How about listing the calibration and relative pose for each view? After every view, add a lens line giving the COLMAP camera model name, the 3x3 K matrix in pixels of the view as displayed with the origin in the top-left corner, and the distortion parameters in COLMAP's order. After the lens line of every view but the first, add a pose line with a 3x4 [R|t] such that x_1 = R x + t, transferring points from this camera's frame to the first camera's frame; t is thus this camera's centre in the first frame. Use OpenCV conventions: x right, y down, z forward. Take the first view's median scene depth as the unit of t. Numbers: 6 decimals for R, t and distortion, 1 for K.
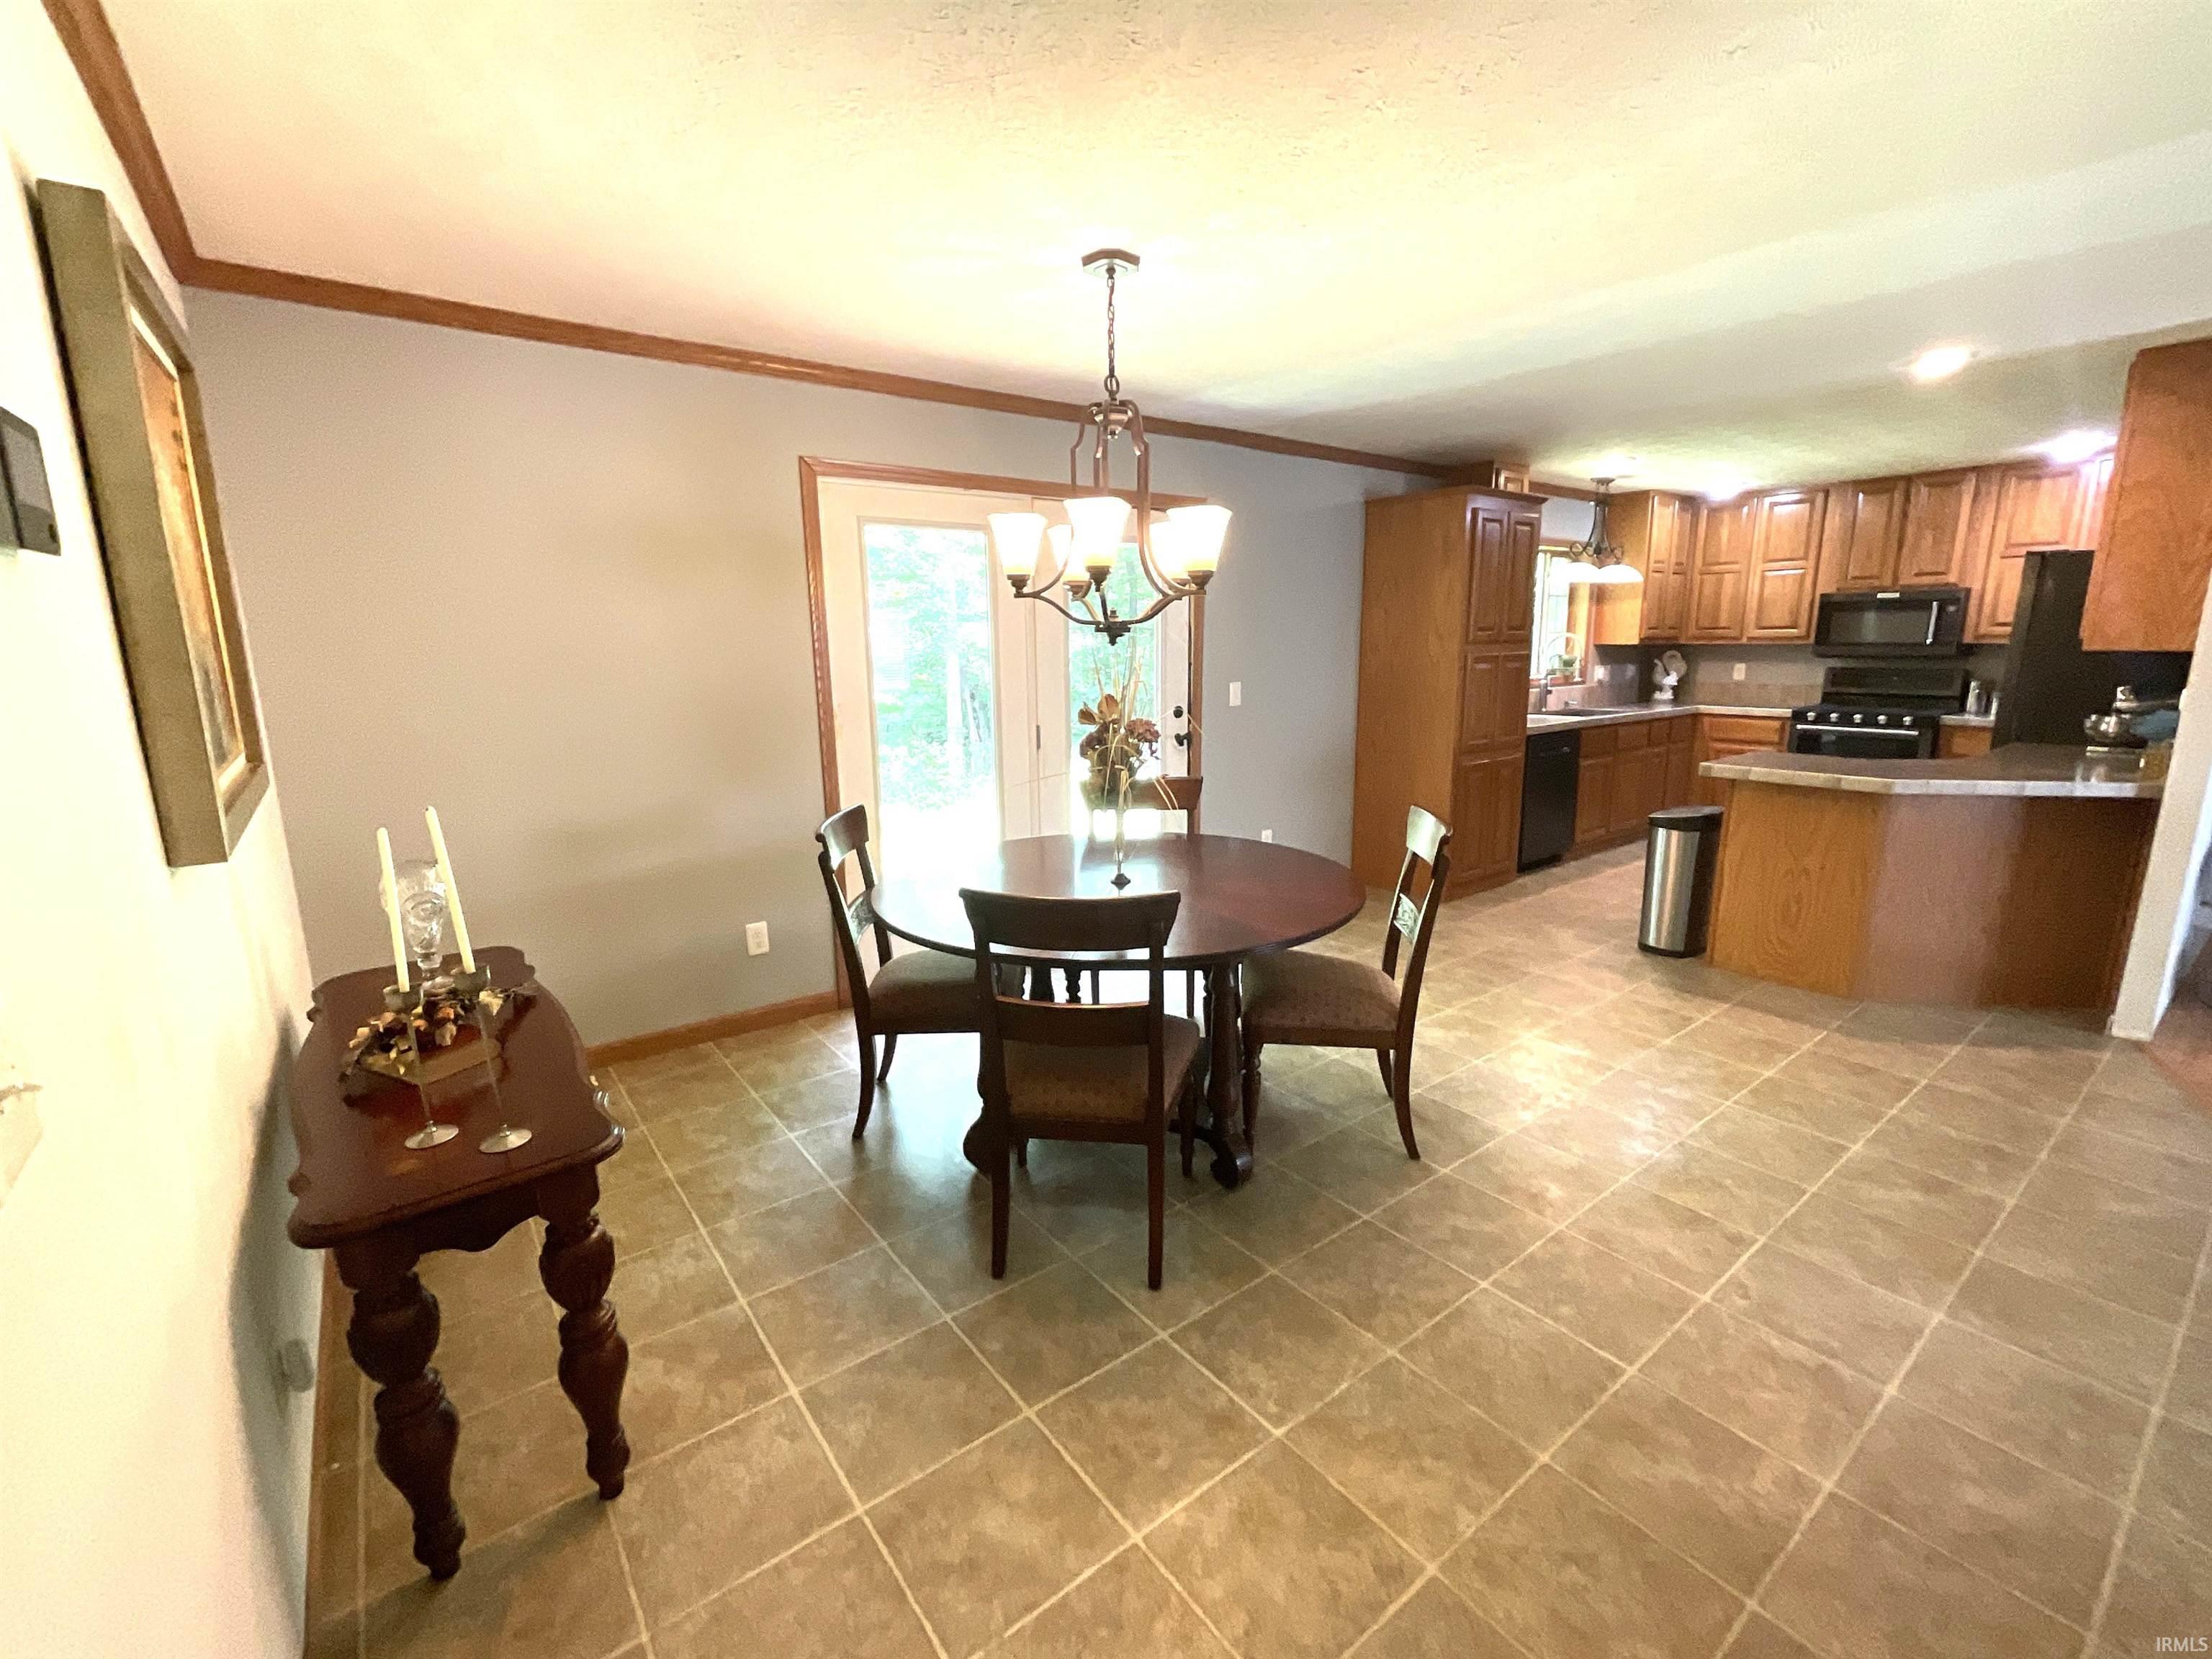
lens RADIAL K [[951.8, 0, 1106.6], [0, 951.8, 834.7], [0, 0, 1]] dist [0.011740, -0.000139]
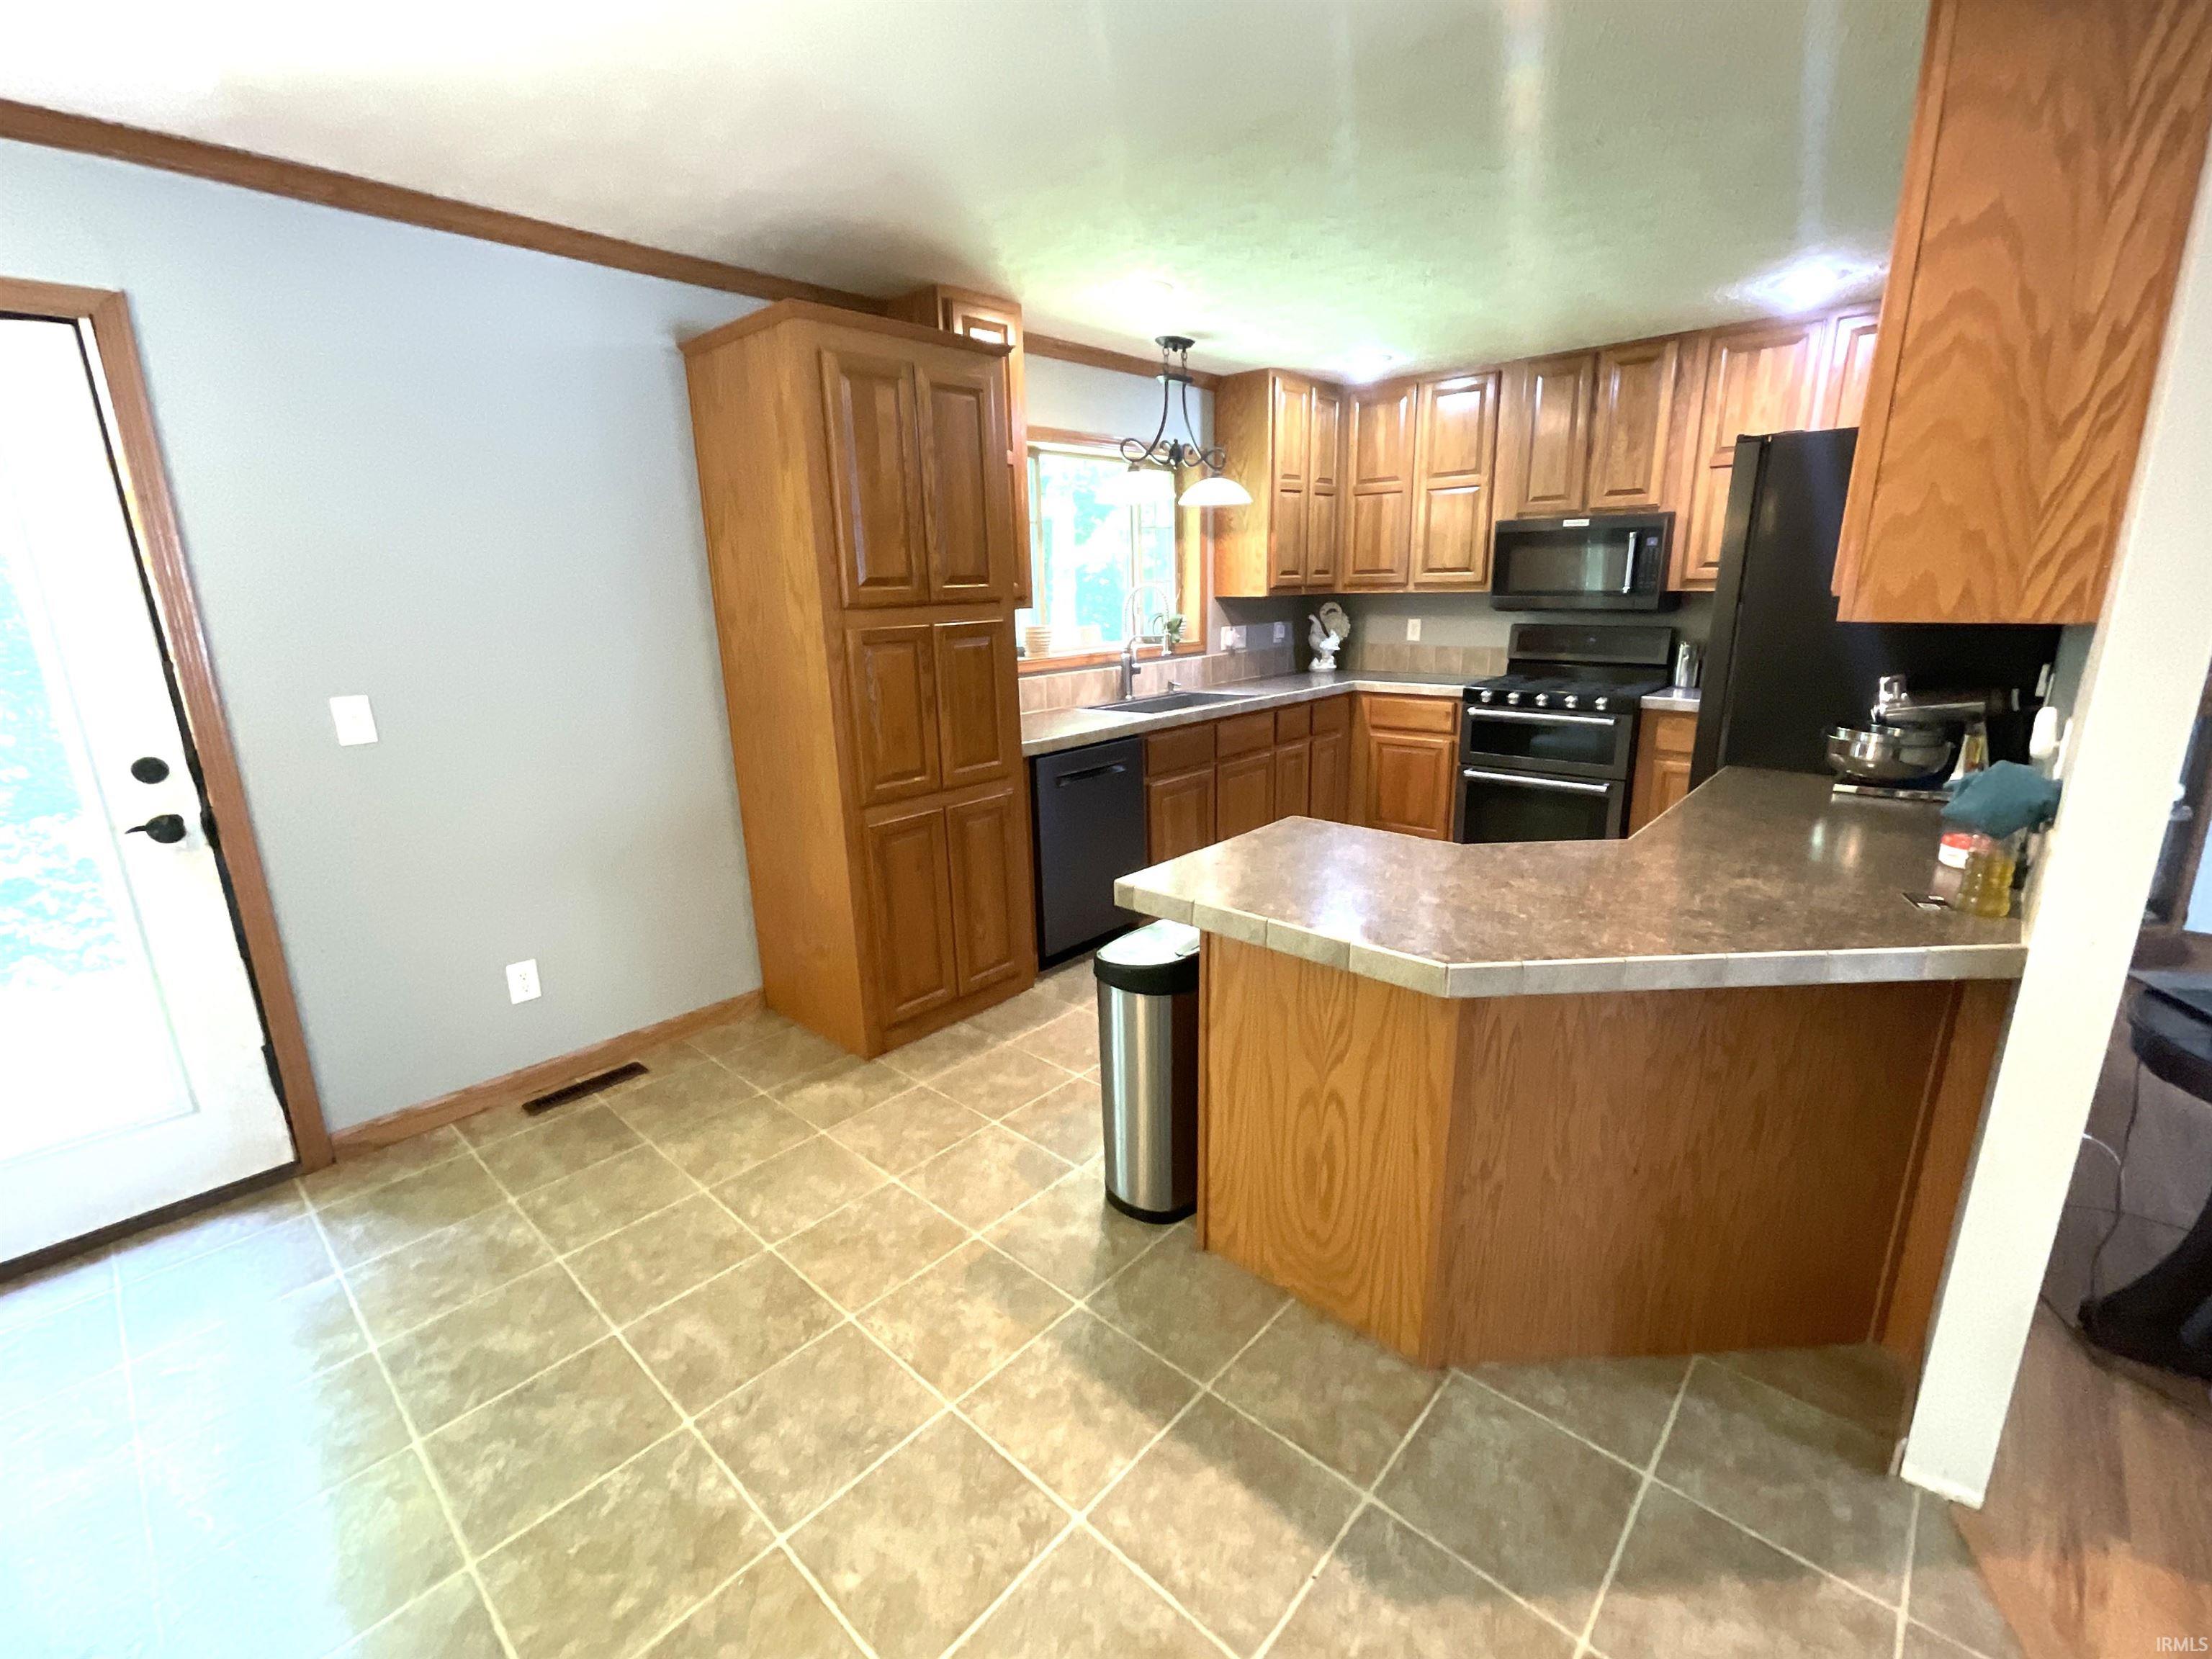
lens RADIAL K [[953.1, 0, 1110.5], [0, 953.1, 830.5], [0, 0, 1]] dist [0.002548, 0.000474]
pose [[0.984260, -0.056306, 0.167516, 0.350504], [0.047665, 0.997339, 0.055171, -0.079722], [-0.170176, -0.046318, 0.984324, 0.360501]]
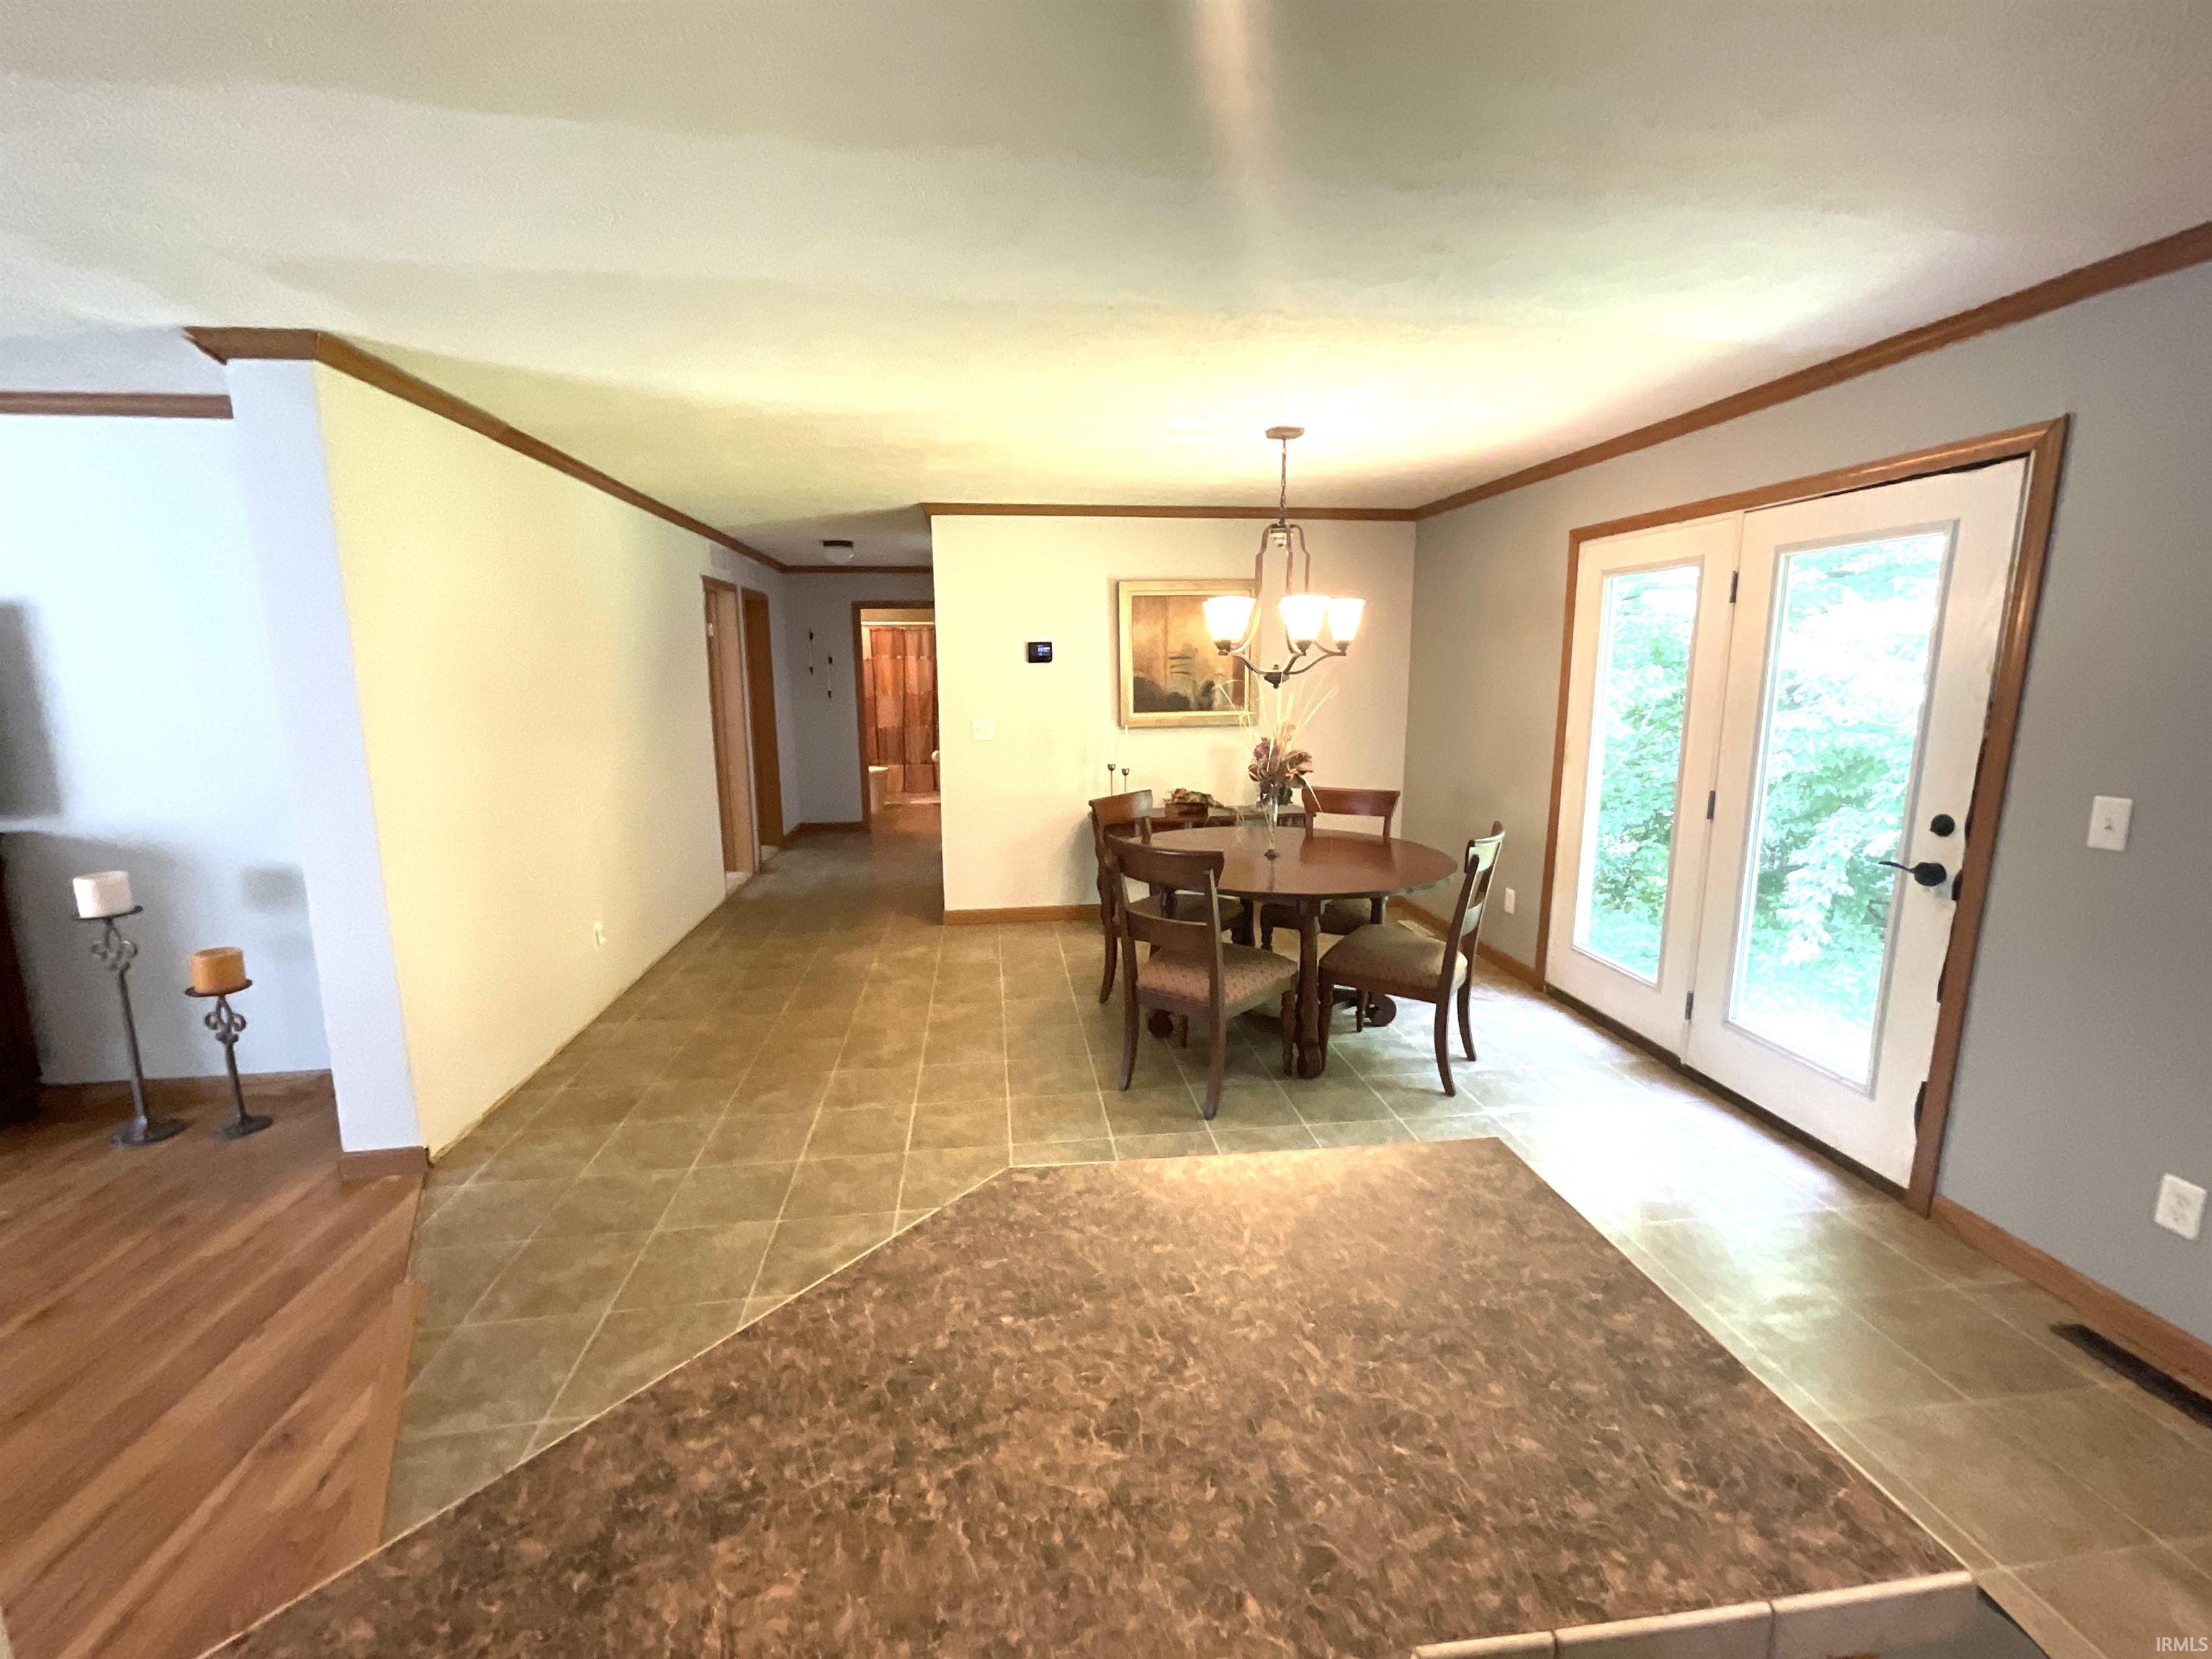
lens RADIAL K [[953.1, 0, 1110.5], [0, 953.1, 830.5], [0, 0, 1]] dist [0.002548, 0.000474]
pose [[-0.501038, 0.161372, -0.850247, 0.606264], [-0.166137, 0.946253, 0.277495, -0.154038], [0.849329, 0.280293, -0.447298, 0.650067]]
